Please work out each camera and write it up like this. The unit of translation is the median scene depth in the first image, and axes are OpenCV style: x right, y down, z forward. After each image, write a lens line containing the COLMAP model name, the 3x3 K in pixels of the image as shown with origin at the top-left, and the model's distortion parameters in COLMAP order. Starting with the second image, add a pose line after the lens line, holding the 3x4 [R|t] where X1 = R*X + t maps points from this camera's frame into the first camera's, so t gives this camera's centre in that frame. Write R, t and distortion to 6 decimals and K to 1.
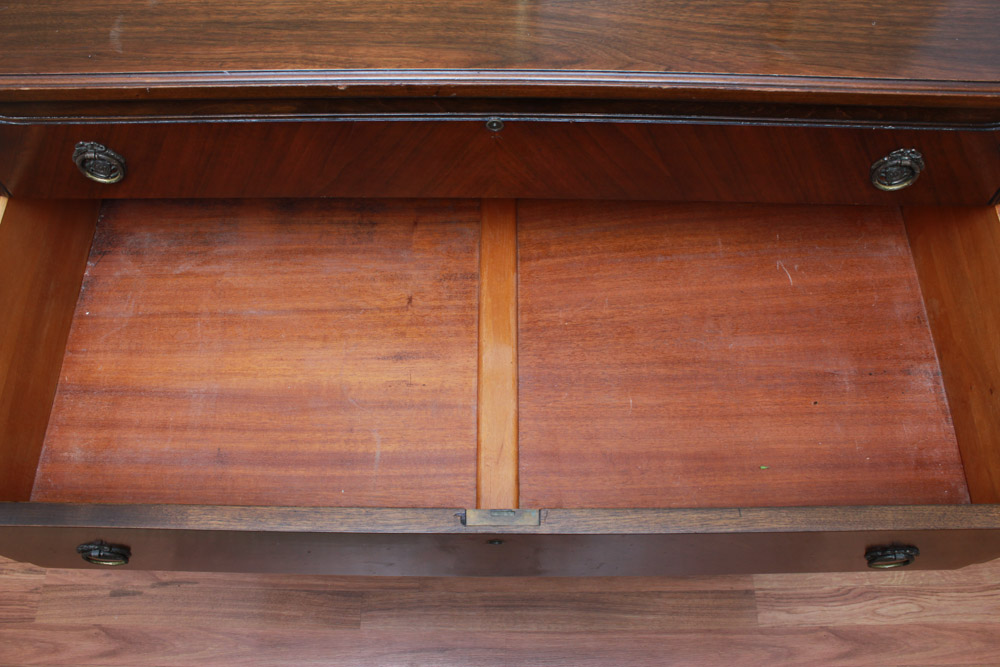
lens RADIAL K [[839.1, 0, 518.0], [0, 839.1, 341.4], [0, 0, 1]] dist [-0.162979, 0.131876]
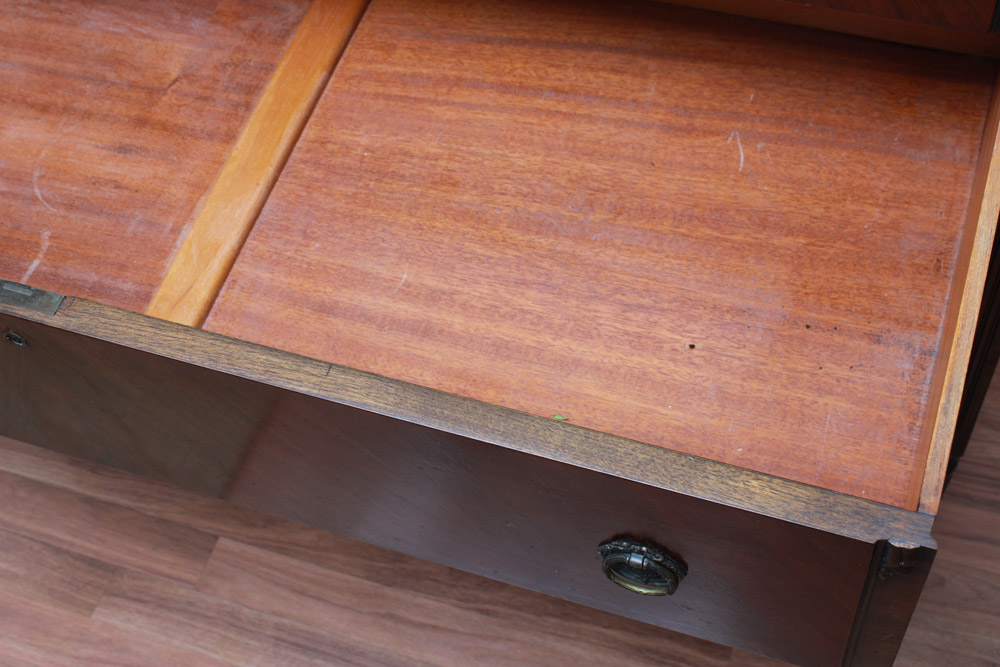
lens RADIAL K [[1392.9, 0, 502.0], [0, 1392.9, 330.6], [0, 0, 1]] dist [-0.046998, 0.000000]
pose [[0.936277, 0.221517, -0.272610, 0.642968], [-0.244151, 0.968360, -0.051666, 0.189687], [0.252539, 0.114932, 0.960736, -0.002471]]
